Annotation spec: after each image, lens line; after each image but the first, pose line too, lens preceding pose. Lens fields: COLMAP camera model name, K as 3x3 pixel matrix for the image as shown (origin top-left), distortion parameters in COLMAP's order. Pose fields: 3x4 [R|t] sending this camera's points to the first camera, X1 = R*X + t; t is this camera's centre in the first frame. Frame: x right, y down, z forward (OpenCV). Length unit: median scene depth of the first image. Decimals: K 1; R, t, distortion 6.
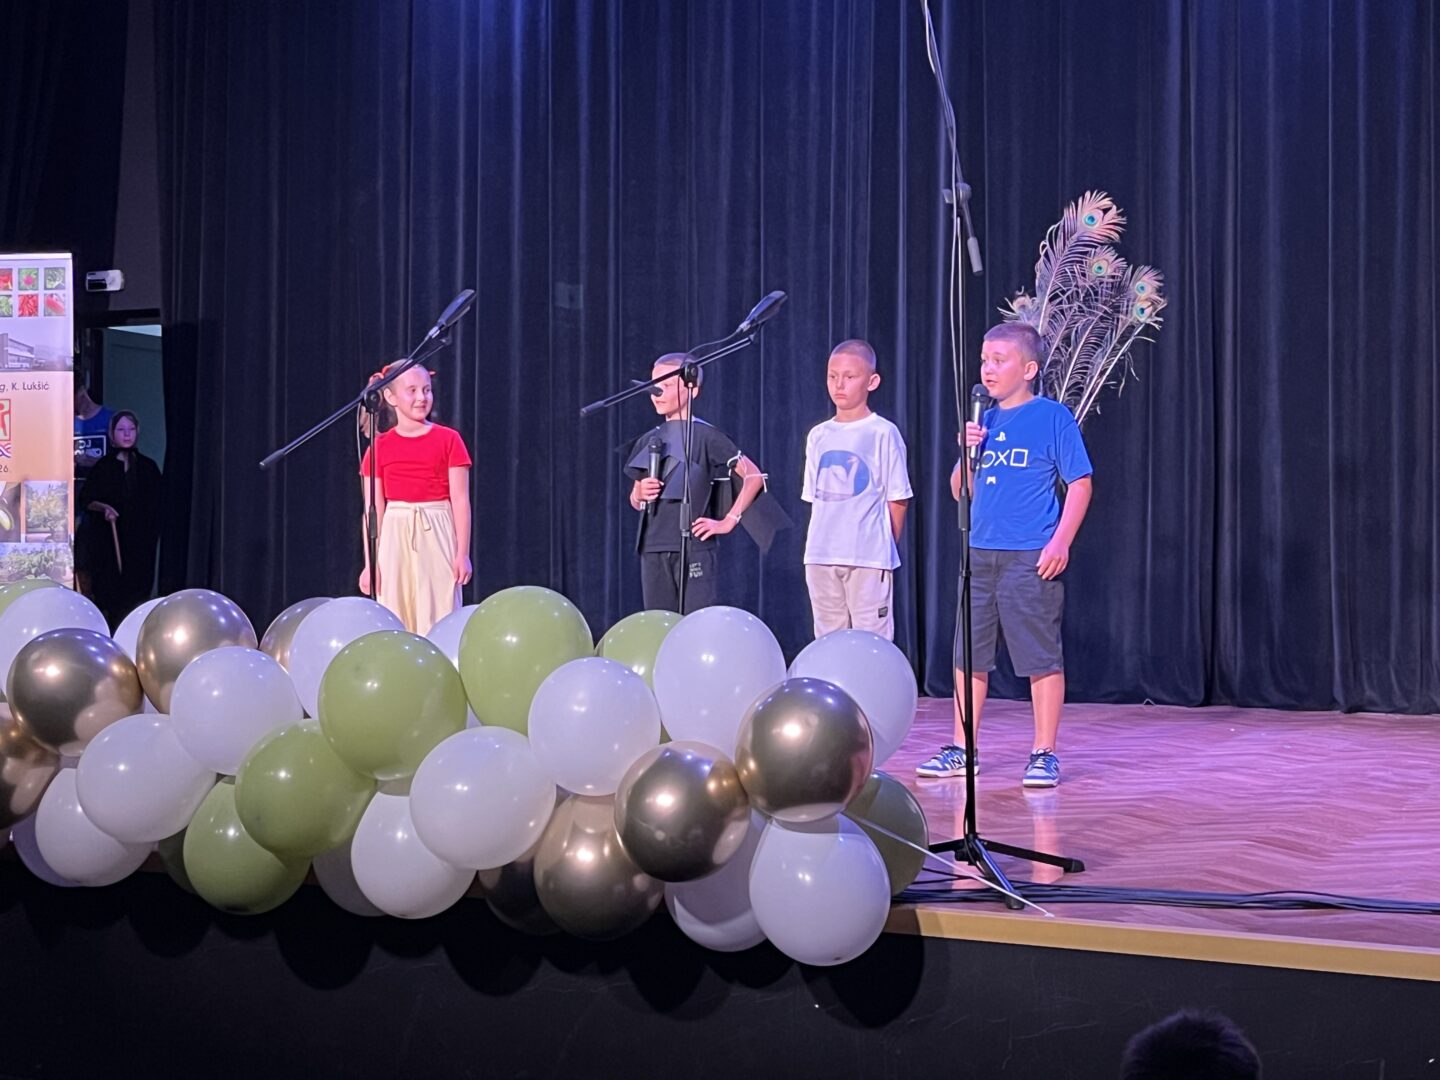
lens RADIAL K [[2146.6, 0, 713.6], [0, 2146.6, 543.9], [0, 0, 1]] dist [0.097018, 0.000000]
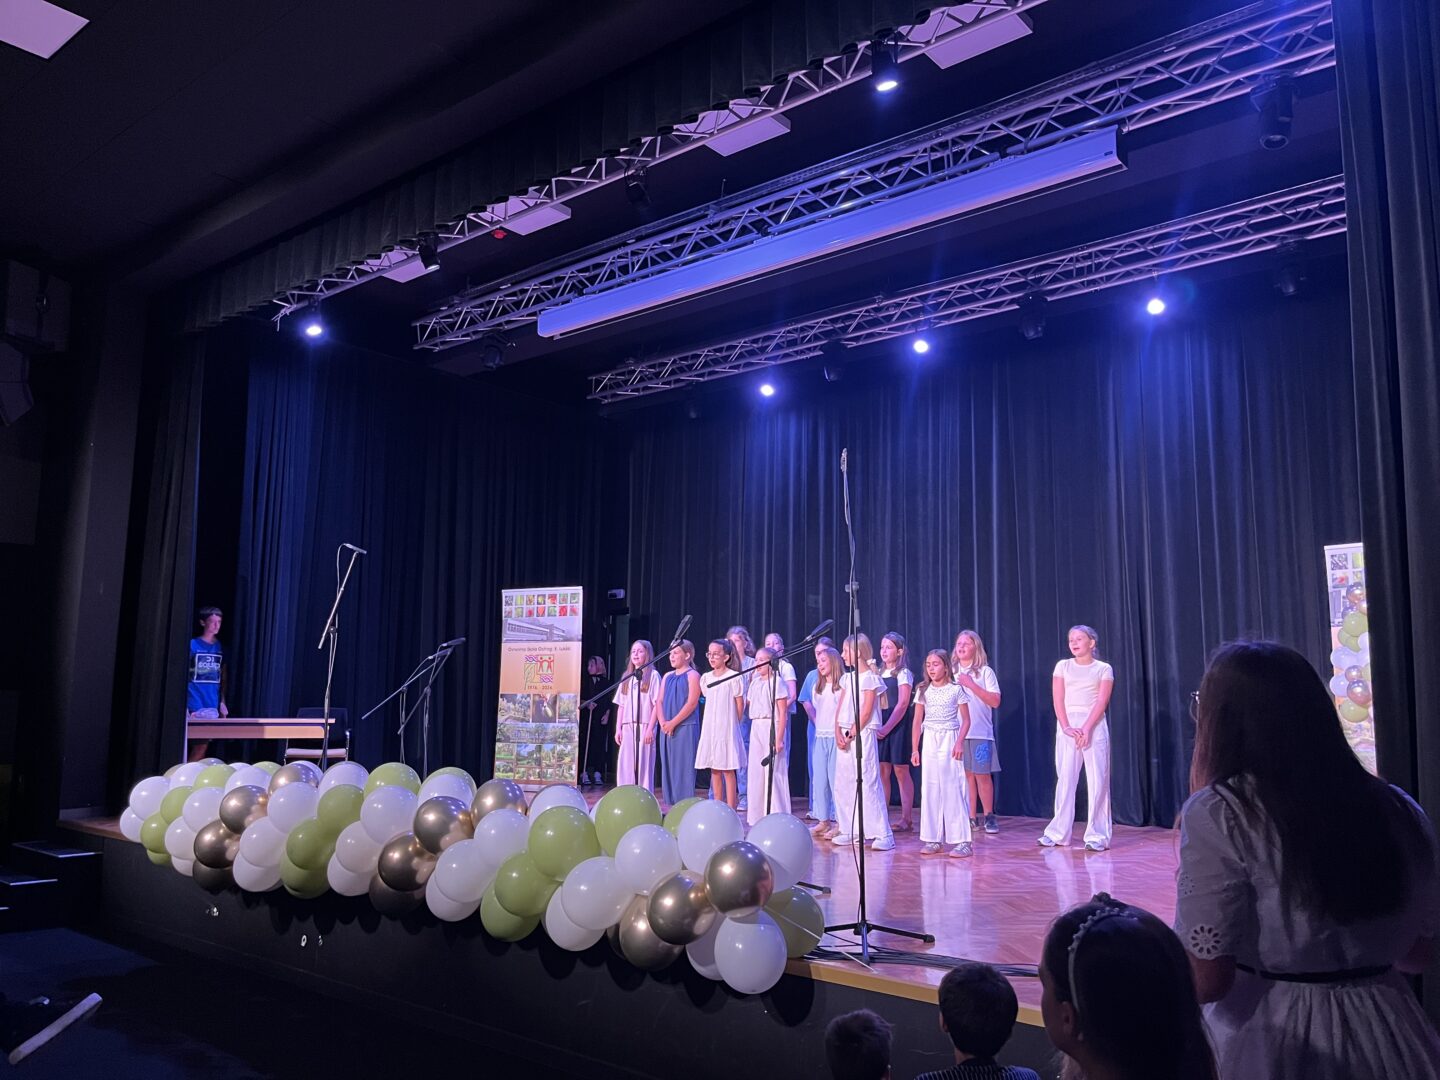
lens RADIAL K [[1082.9, 0, 733.9], [0, 1082.9, 550.4], [0, 0, 1]] dist [0.049044, -0.054589]
pose [[0.972373, -0.024170, -0.232180, 0.236993], [-0.008193, 0.990479, -0.137421, -0.055777], [0.233291, 0.135526, 0.962916, -0.003238]]
